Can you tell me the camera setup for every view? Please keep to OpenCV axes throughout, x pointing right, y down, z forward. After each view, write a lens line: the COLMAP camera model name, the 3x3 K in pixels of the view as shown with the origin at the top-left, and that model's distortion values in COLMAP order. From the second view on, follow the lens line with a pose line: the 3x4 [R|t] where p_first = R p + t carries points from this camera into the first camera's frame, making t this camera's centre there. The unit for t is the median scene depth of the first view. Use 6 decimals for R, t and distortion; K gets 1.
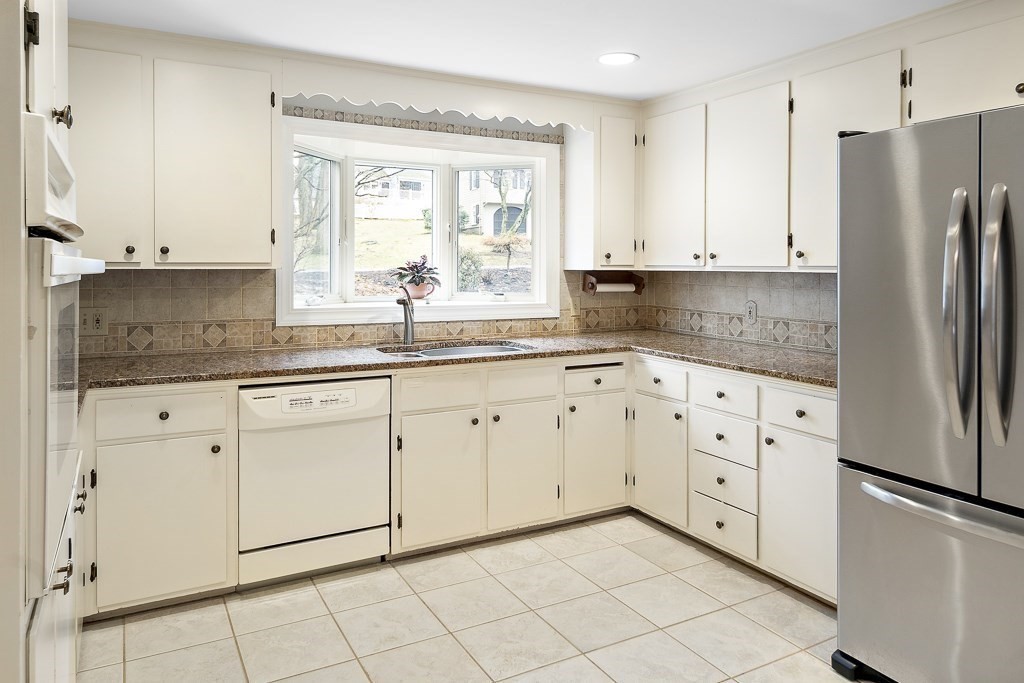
lens RADIAL K [[703.6, 0, 511.1], [0, 703.6, 273.3], [0, 0, 1]] dist [0.002301, -0.000737]
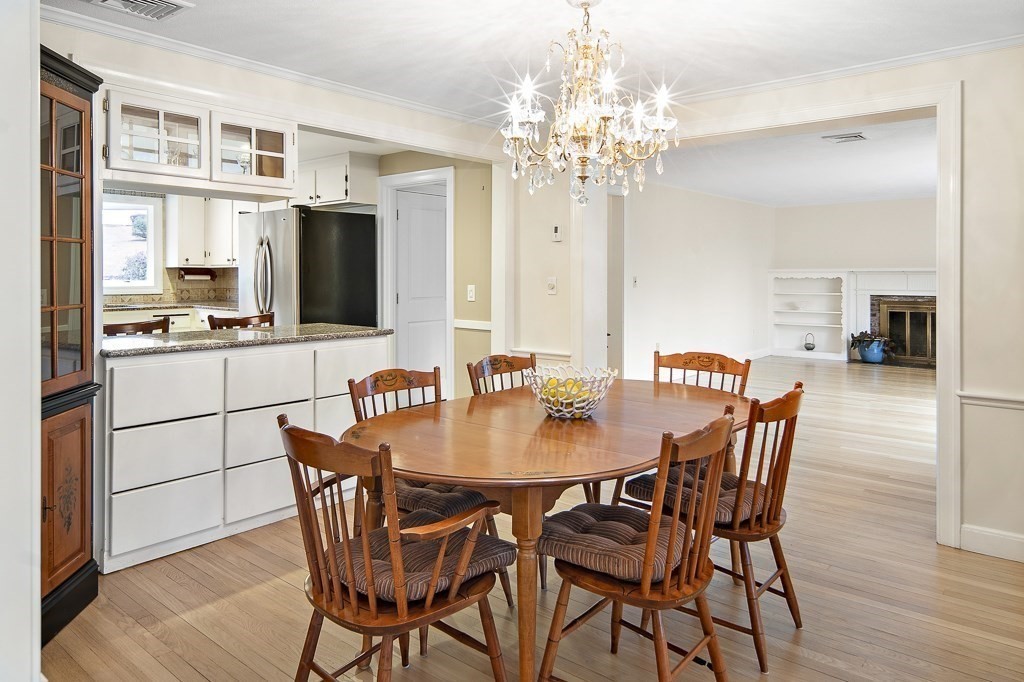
lens RADIAL K [[703.6, 0, 511.1], [0, 703.6, 272.8], [0, 0, 1]] dist [0.002301, -0.000737]
pose [[0.938927, -0.002416, 0.344107, 0.349668], [0.007446, 0.999884, -0.013297, 0.048394], [-0.344035, 0.015047, 0.938836, -1.226175]]
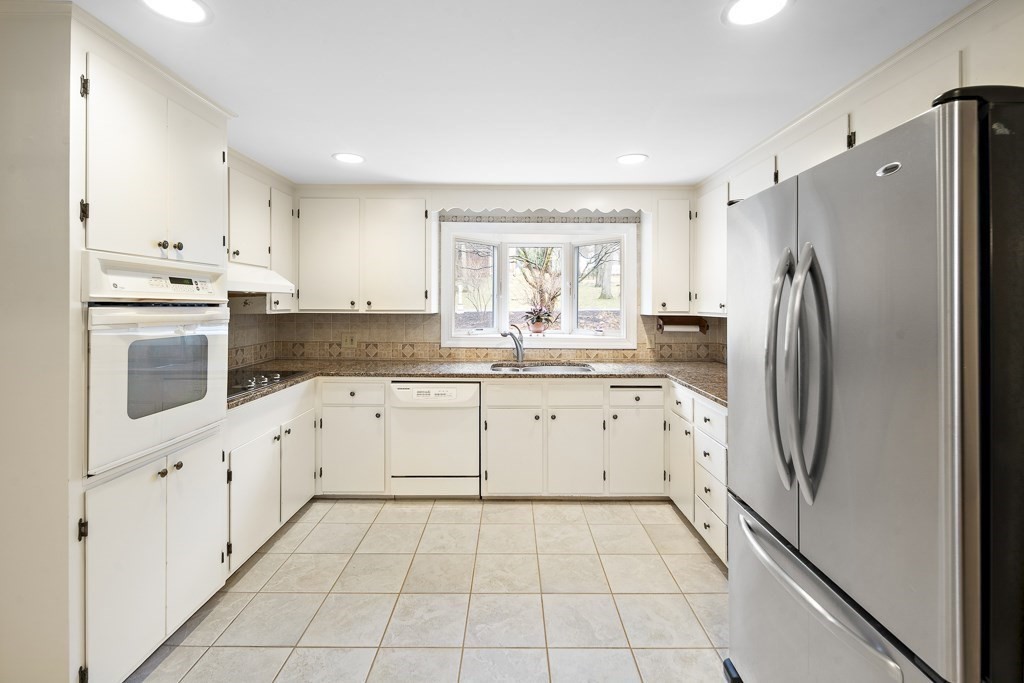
lens RADIAL K [[455.8, 0, 512.3], [0, 455.8, 305.2], [0, 0, 1]] dist [-0.001137, -0.000148]
pose [[0.874381, 0.000389, -0.485240, 0.351403], [-0.006036, 0.999931, -0.010075, -0.015265], [0.485203, 0.011738, 0.874323, 0.126029]]
